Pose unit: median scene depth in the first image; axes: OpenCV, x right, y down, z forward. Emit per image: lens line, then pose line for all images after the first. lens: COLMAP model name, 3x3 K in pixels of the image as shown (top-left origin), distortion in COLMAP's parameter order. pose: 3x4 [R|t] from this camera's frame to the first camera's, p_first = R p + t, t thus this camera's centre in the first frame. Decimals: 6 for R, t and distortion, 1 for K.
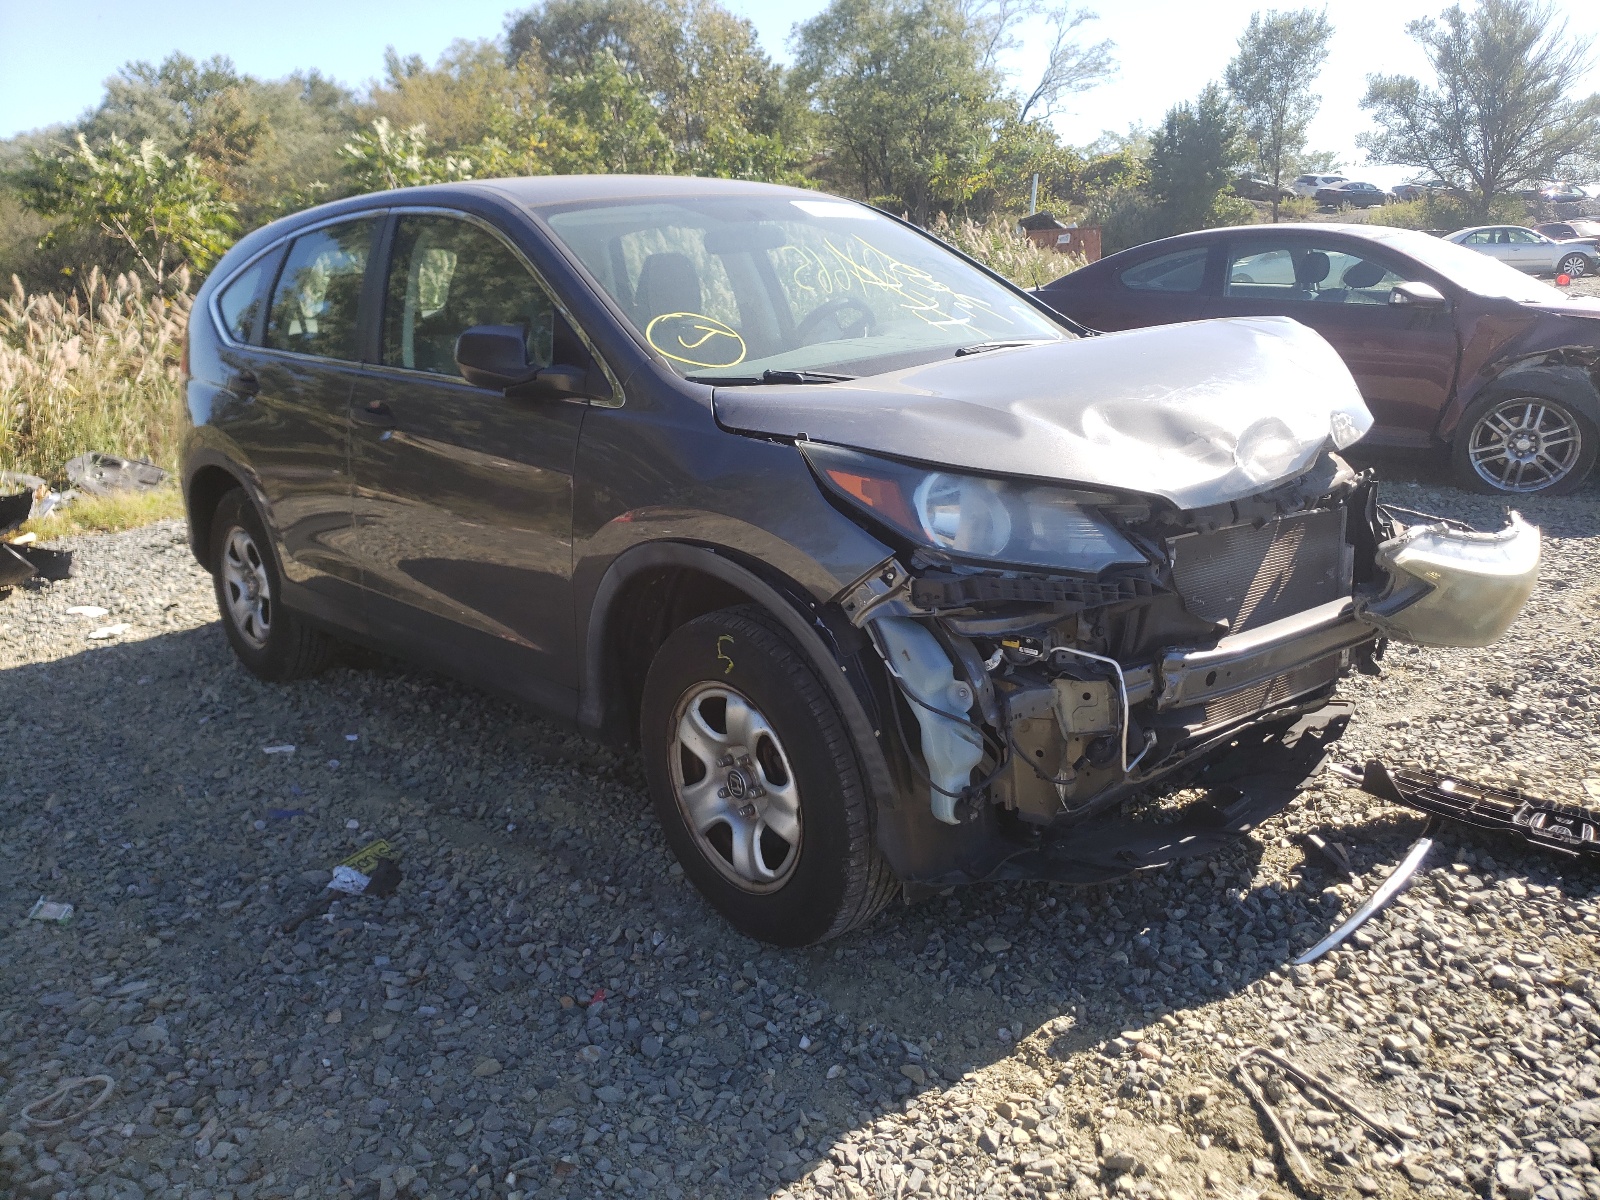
lens RADIAL K [[1231.4, 0, 800.0], [0, 1231.4, 600.0], [0, 0, 1]] dist [-0.000693, 0.051163]
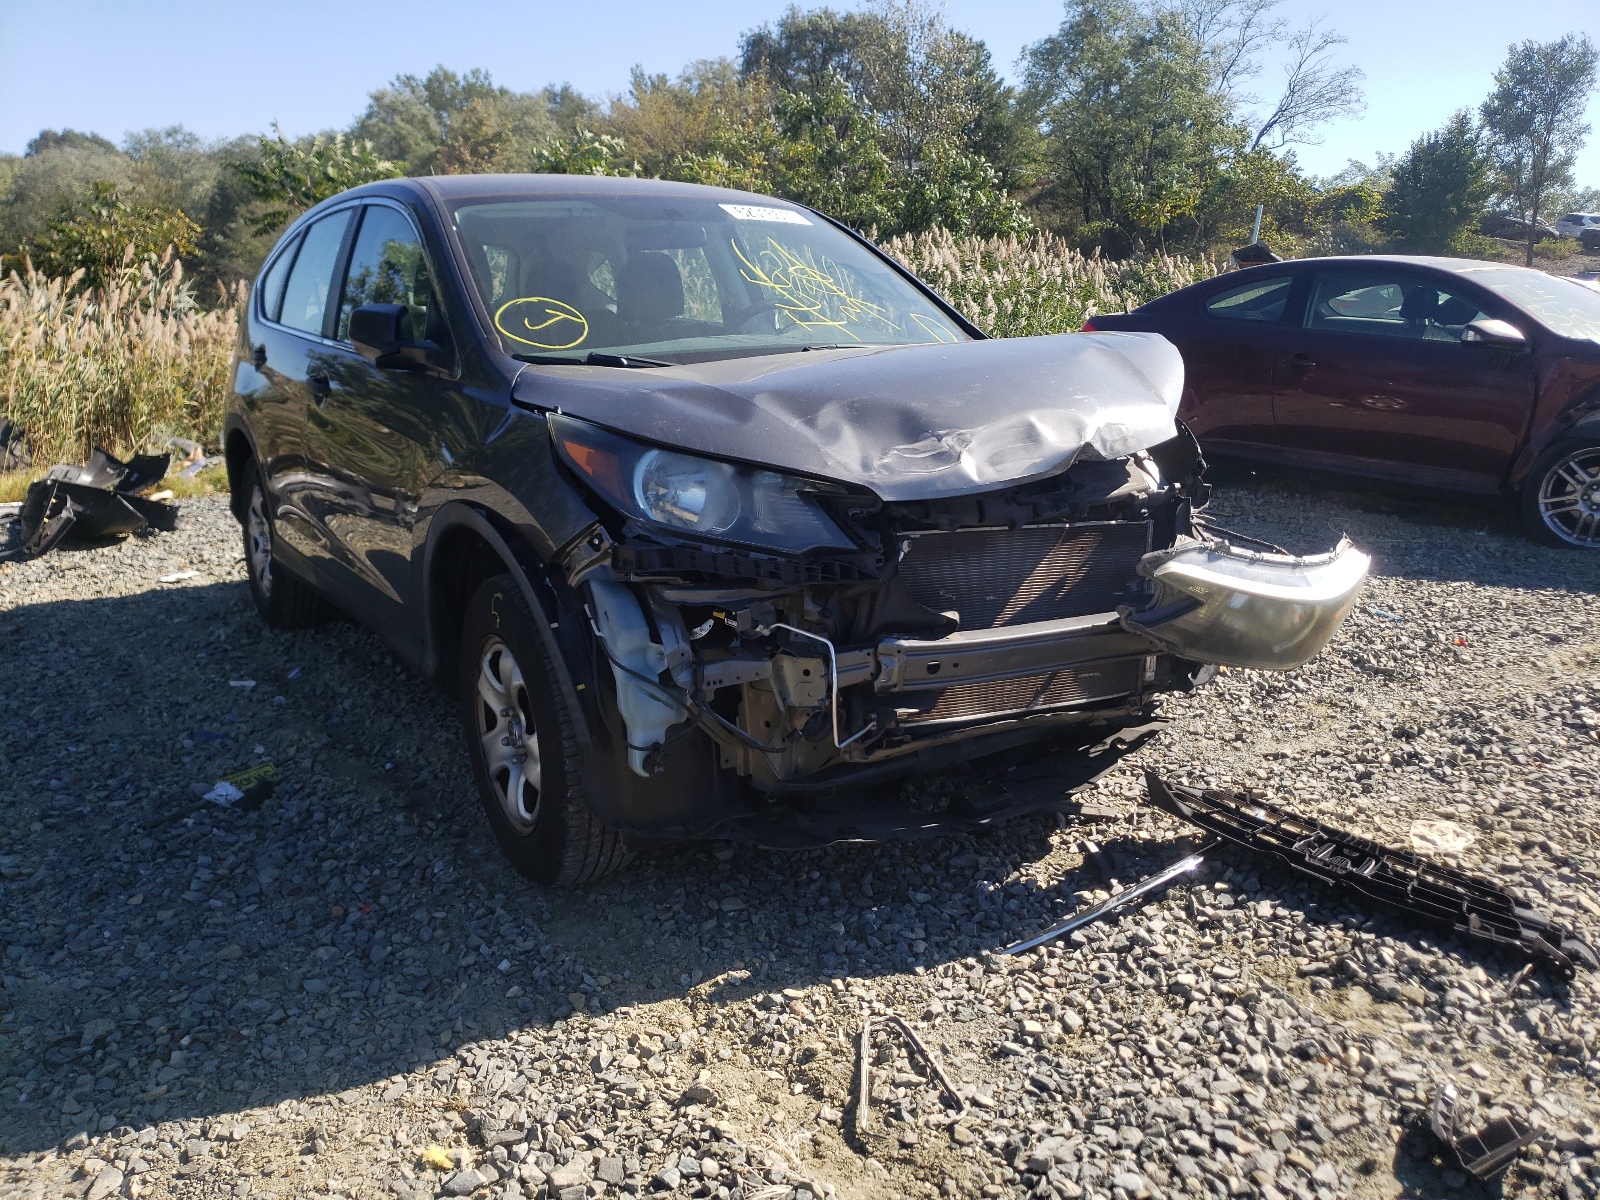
lens RADIAL K [[1215.4, 0, 802.9], [0, 1215.4, 635.5], [0, 0, 1]] dist [-0.008041, 0.053913]
pose [[0.987091, 0.082244, -0.137429, 0.344832], [-0.080032, 0.996559, 0.021553, 0.021739], [0.138729, -0.010276, 0.990277, -0.021172]]
